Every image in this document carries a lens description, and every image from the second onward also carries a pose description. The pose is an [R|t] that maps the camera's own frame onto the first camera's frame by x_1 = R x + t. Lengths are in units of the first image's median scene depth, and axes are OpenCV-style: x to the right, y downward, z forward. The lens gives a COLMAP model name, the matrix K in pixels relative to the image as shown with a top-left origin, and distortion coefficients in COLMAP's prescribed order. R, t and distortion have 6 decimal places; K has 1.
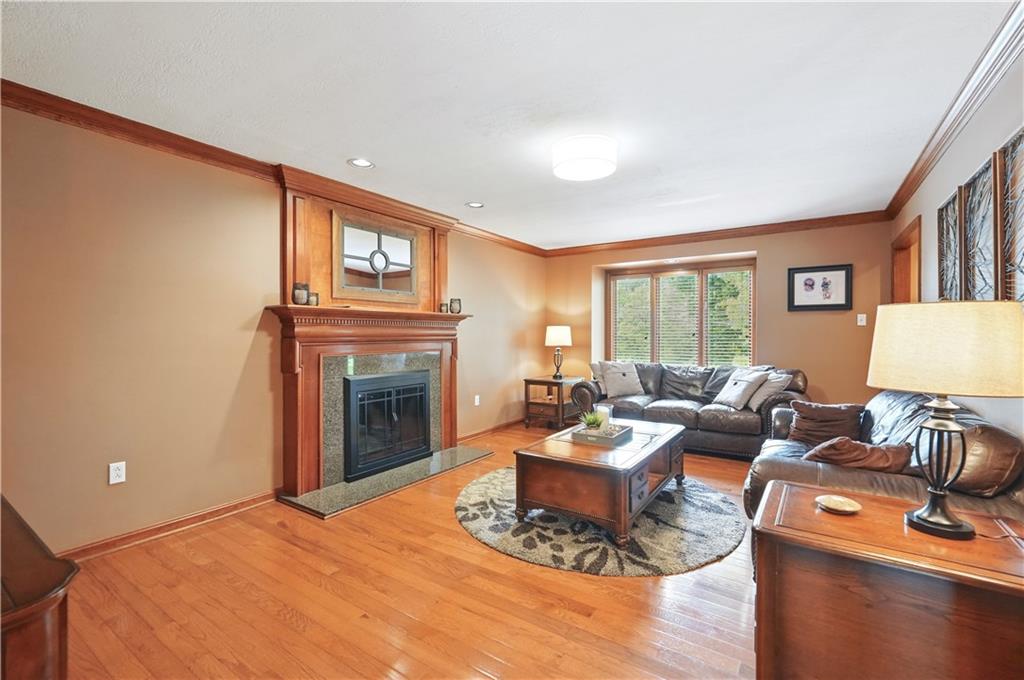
lens RADIAL K [[448.8, 0, 520.9], [0, 448.8, 333.9], [0, 0, 1]] dist [-0.004513, 0.000256]
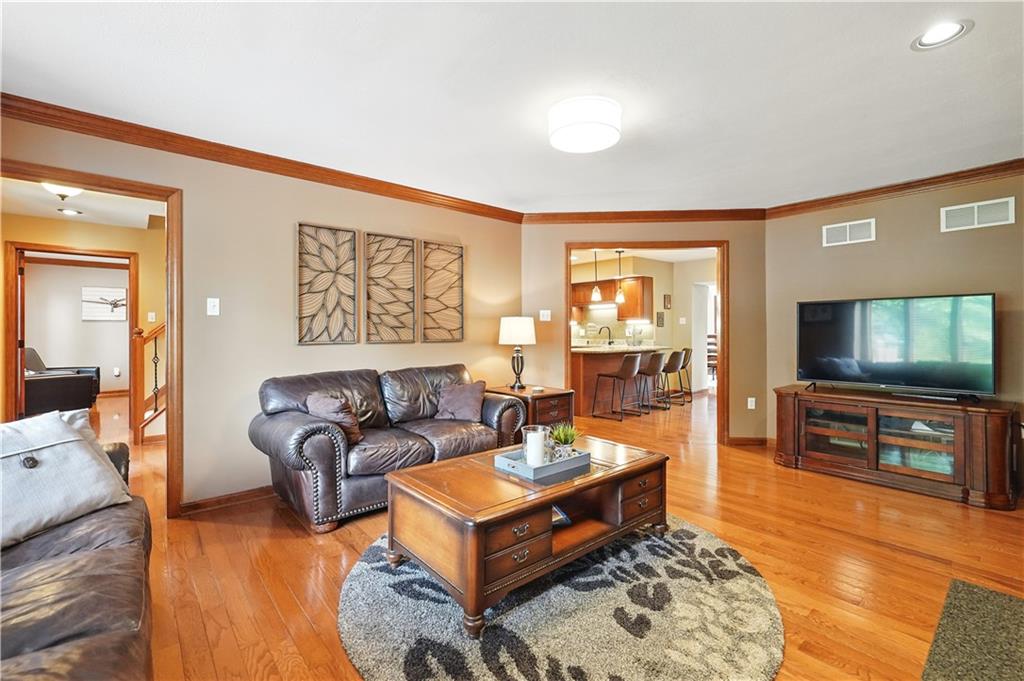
lens RADIAL K [[448.8, 0, 512.6], [0, 448.8, 333.5], [0, 0, 1]] dist [-0.004513, 0.000256]
pose [[-0.958222, -0.000920, 0.286025, 0.022293], [0.001757, 0.999957, 0.009103, 0.009104], [-0.286021, 0.009225, -0.958179, 1.645019]]
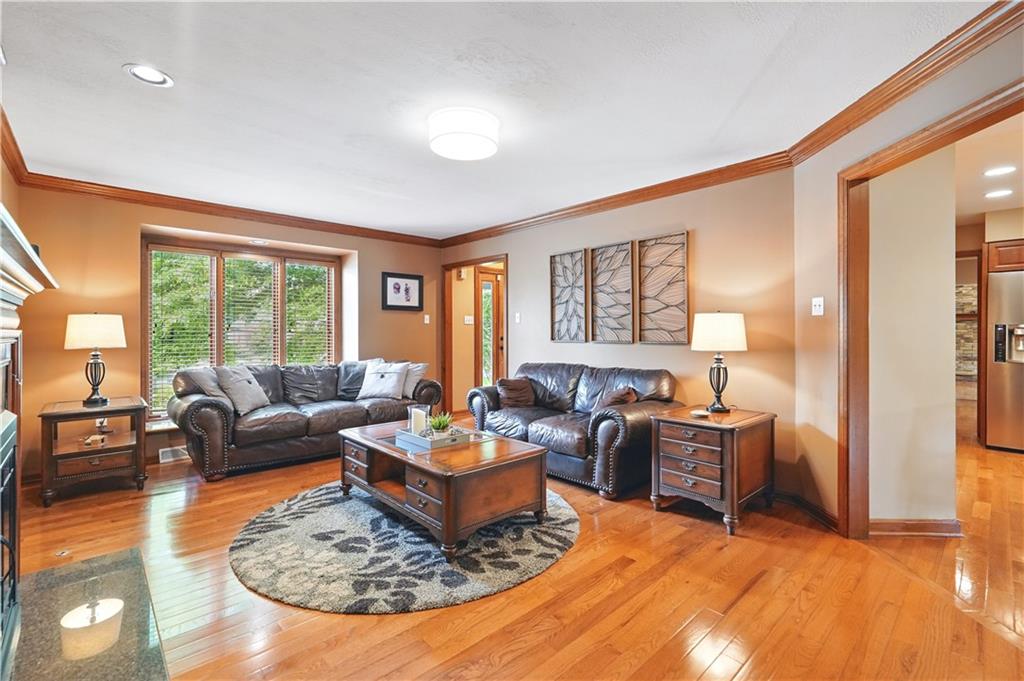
lens RADIAL K [[448.8, 0, 513.7], [0, 448.8, 335.0], [0, 0, 1]] dist [-0.004513, 0.000256]
pose [[0.241665, -0.004464, 0.970349, -0.629040], [0.002850, 0.999988, 0.003890, 0.014645], [-0.970356, 0.001826, 0.241675, 0.597354]]
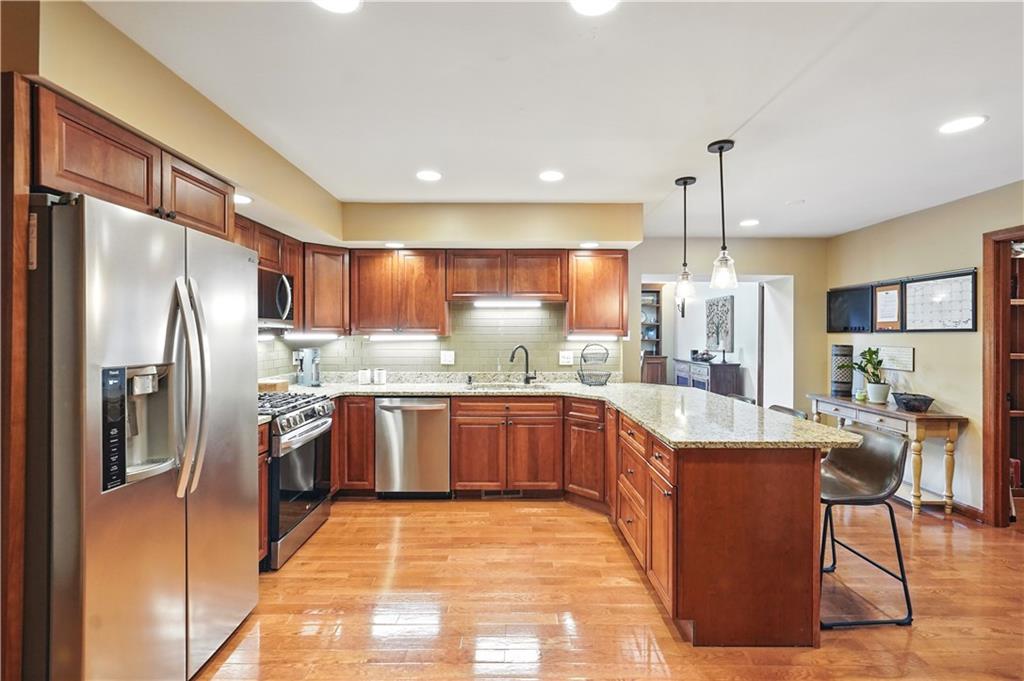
lens RADIAL K [[448.8, 0, 513.3], [0, 448.8, 336.2], [0, 0, 1]] dist [-0.004513, 0.000256]
pose [[-0.832058, -0.000874, -0.554688, 0.949374], [-0.005609, 0.999961, 0.006838, -0.041990], [0.554661, 0.008801, -0.832030, 0.060564]]
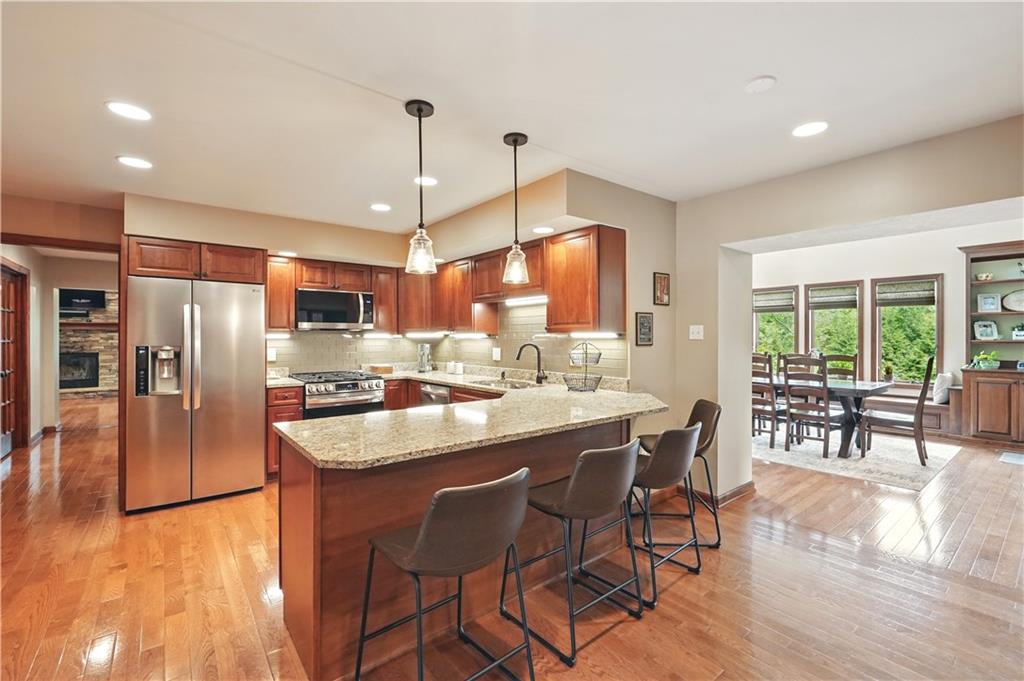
lens RADIAL K [[448.8, 0, 511.3], [0, 448.8, 338.6], [0, 0, 1]] dist [-0.004513, 0.000256]
pose [[-0.948341, -0.000372, 0.317253, -0.085255], [0.002312, 0.999965, 0.008085, -0.030232], [-0.317245, 0.008401, -0.948306, 0.196488]]
